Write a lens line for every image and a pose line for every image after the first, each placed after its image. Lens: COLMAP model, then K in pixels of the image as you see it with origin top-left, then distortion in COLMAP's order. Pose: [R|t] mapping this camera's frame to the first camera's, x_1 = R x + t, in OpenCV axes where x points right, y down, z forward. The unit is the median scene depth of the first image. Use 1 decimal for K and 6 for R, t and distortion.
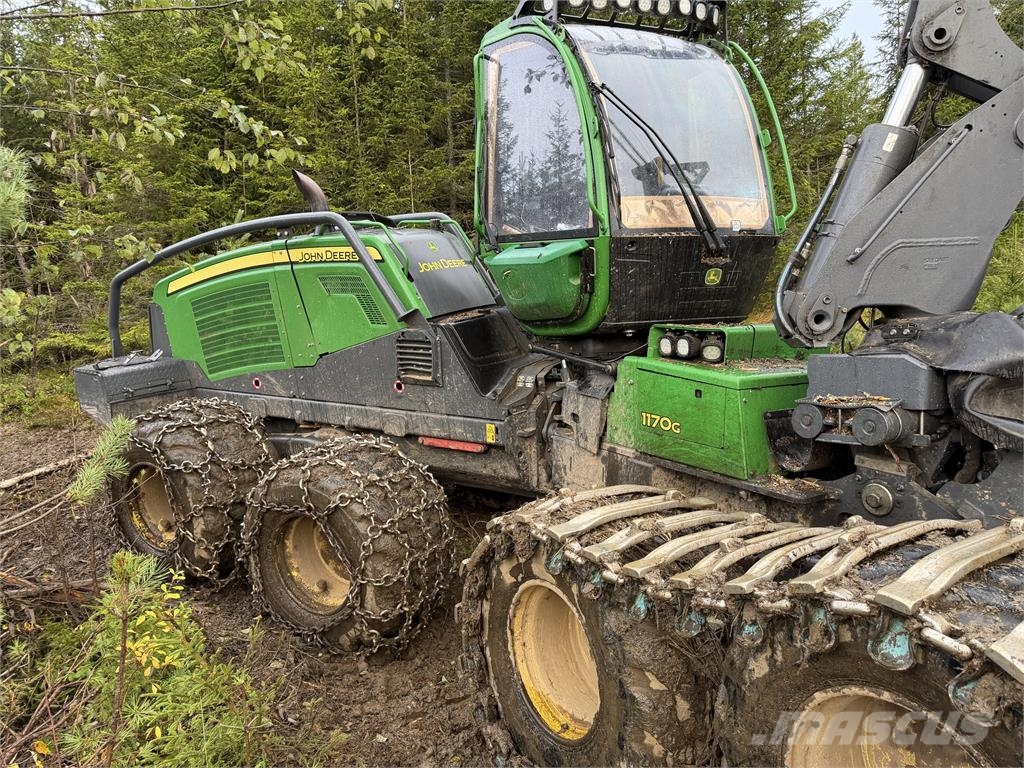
lens RADIAL K [[716.6, 0, 507.8], [0, 716.6, 386.2], [0, 0, 1]] dist [0.076144, -0.096374]
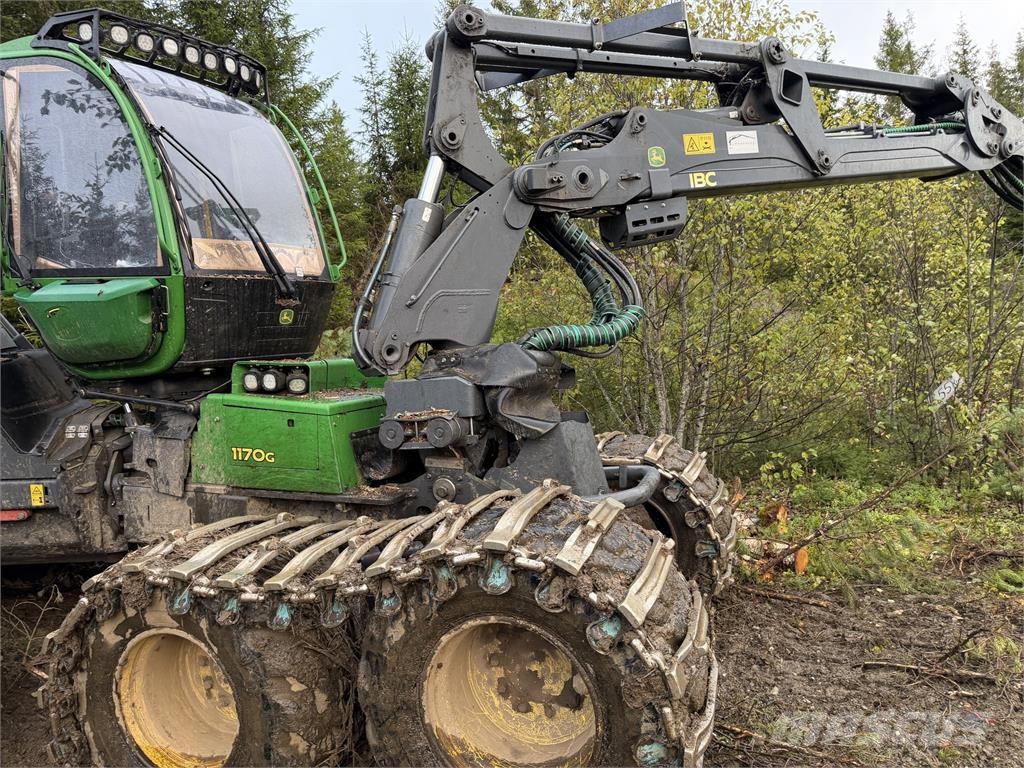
lens RADIAL K [[716.6, 0, 509.1], [0, 716.6, 388.2], [0, 0, 1]] dist [0.076144, -0.096374]
pose [[0.790762, -0.059955, 0.609181, -0.120383], [0.092305, 0.995491, -0.021844, 0.010938], [-0.605124, 0.073504, 0.792731, -0.062732]]
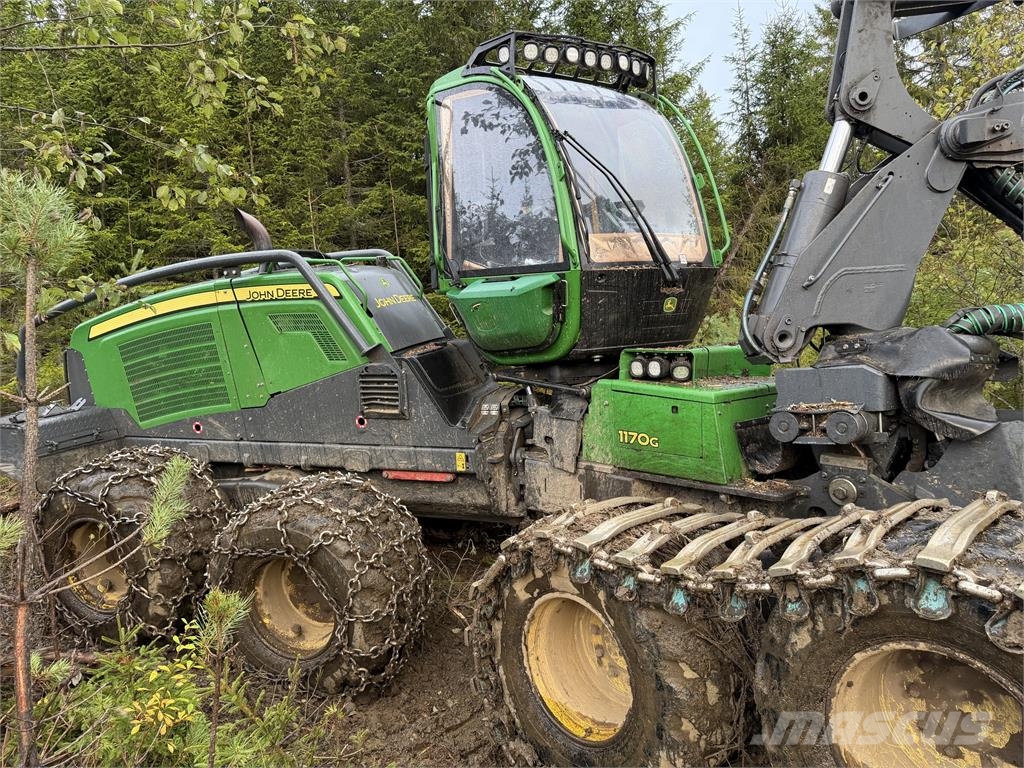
lens RADIAL K [[716.6, 0, 518.1], [0, 716.6, 386.3], [0, 0, 1]] dist [0.076144, -0.096374]
pose [[0.981913, -0.045768, 0.183720, -0.151314], [0.054484, 0.997602, -0.042671, 0.007555], [-0.181326, 0.051909, 0.982052, -0.033342]]
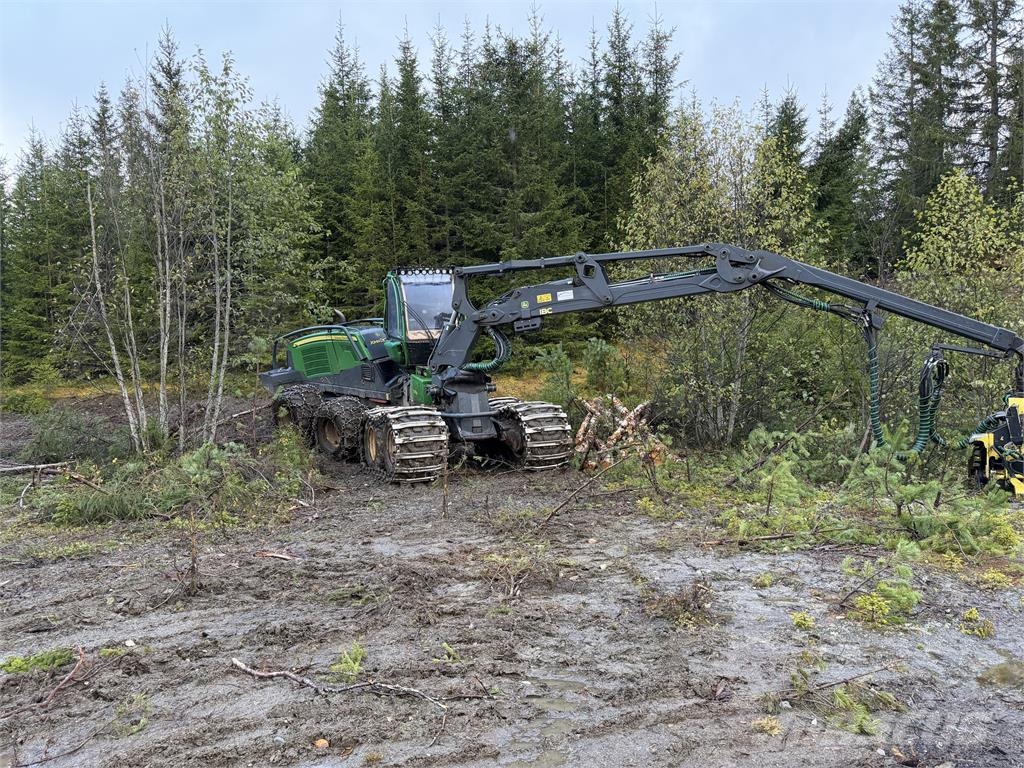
lens RADIAL K [[716.6, 0, 522.5], [0, 716.6, 380.1], [0, 0, 1]] dist [0.076144, -0.096374]
pose [[0.989649, 0.015927, -0.142620, 1.224379], [-0.016657, 0.999854, -0.003932, -0.006580], [0.142537, 0.006267, 0.989770, -2.479639]]
